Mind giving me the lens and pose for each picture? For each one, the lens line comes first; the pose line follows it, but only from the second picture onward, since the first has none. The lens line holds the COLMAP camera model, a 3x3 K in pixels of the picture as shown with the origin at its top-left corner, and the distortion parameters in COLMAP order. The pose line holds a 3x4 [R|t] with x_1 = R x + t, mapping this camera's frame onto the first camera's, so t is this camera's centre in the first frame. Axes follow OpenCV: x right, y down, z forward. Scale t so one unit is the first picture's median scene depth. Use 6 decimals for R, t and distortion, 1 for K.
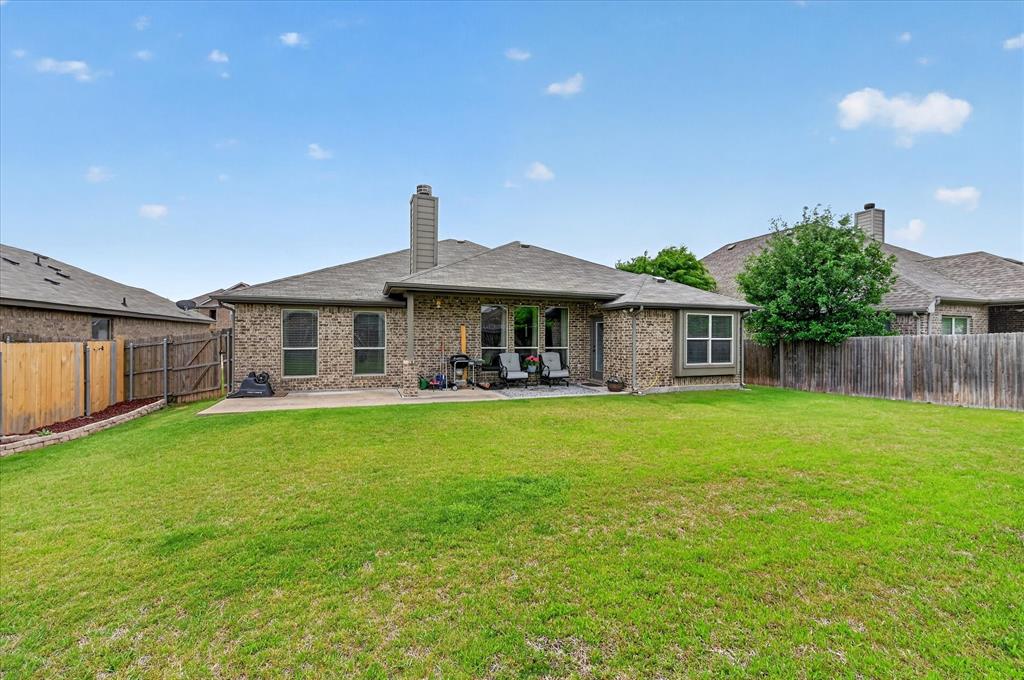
lens RADIAL K [[409.5, 0, 515.8], [0, 409.5, 336.4], [0, 0, 1]] dist [-0.000316, -0.000025]
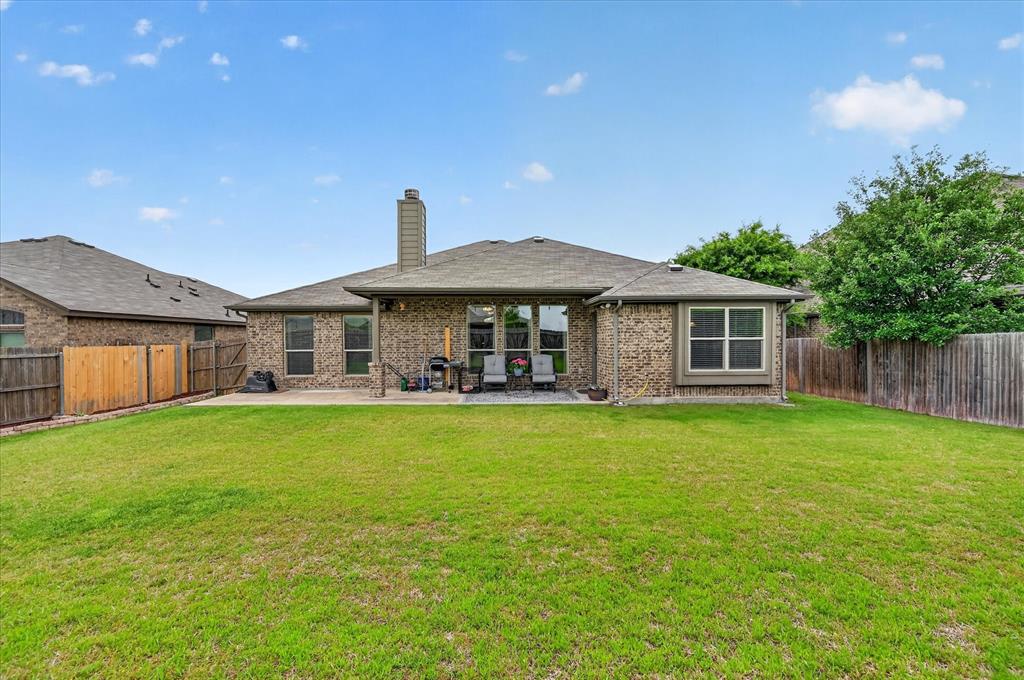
lens RADIAL K [[409.4, 0, 512.0], [0, 409.4, 340.0], [0, 0, 1]] dist [-0.001321, 0.000193]
pose [[0.945206, -0.007548, -0.326387, 0.343143], [0.009595, 0.999943, 0.004663, 0.001095], [0.326333, -0.007539, 0.945225, 0.119913]]
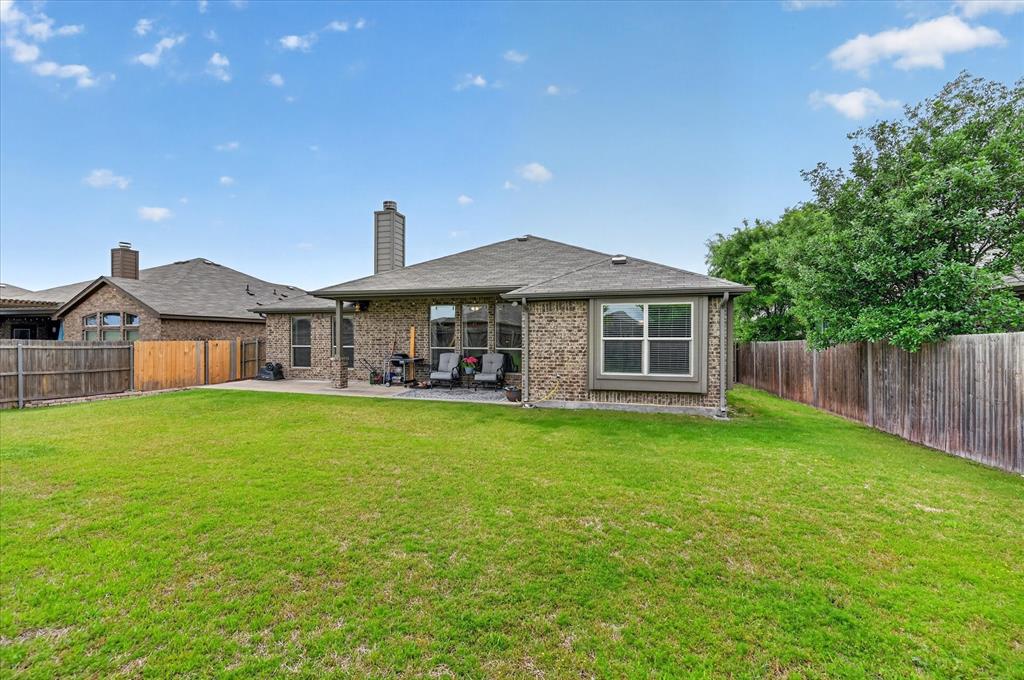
lens RADIAL K [[405.0, 0, 512.4], [0, 405.0, 335.5], [0, 0, 1]] dist [-0.000872, -0.000091]
pose [[0.806828, -0.005392, -0.590761, 0.703703], [0.002668, 0.999981, -0.005483, 0.003647], [0.590780, 0.002847, 0.806828, 0.311583]]
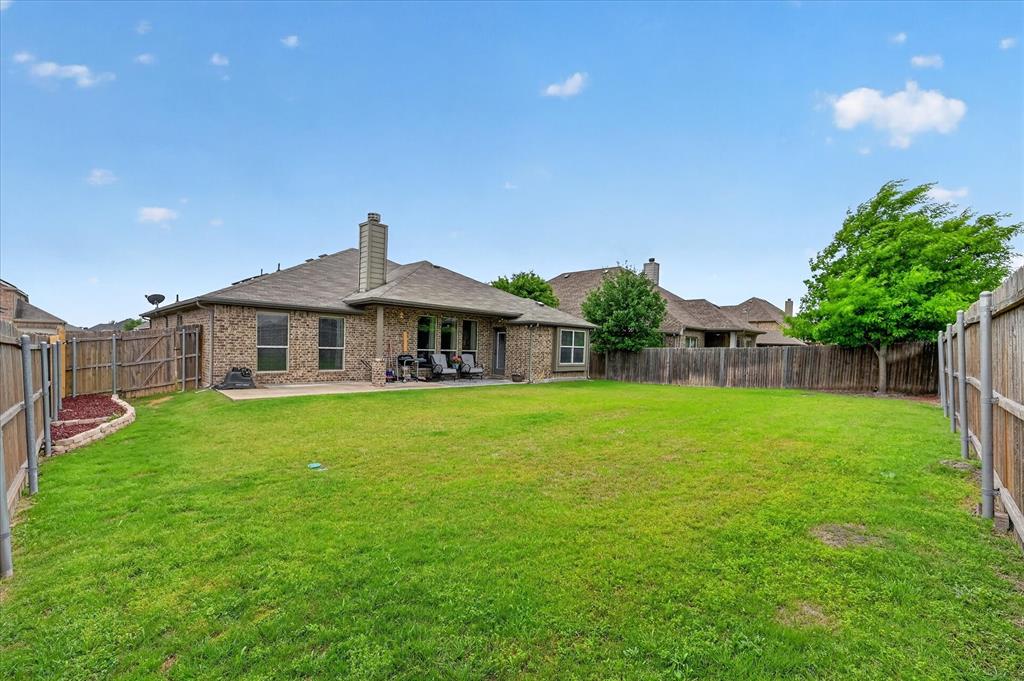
lens RADIAL K [[418.2, 0, 526.5], [0, 418.2, 357.3], [0, 0, 1]] dist [-0.000187, -0.000067]
pose [[0.898709, 0.013156, 0.438348, -0.357514], [-0.030581, 0.998997, 0.032715, -0.000922], [-0.437478, -0.042806, 0.898210, -0.314509]]
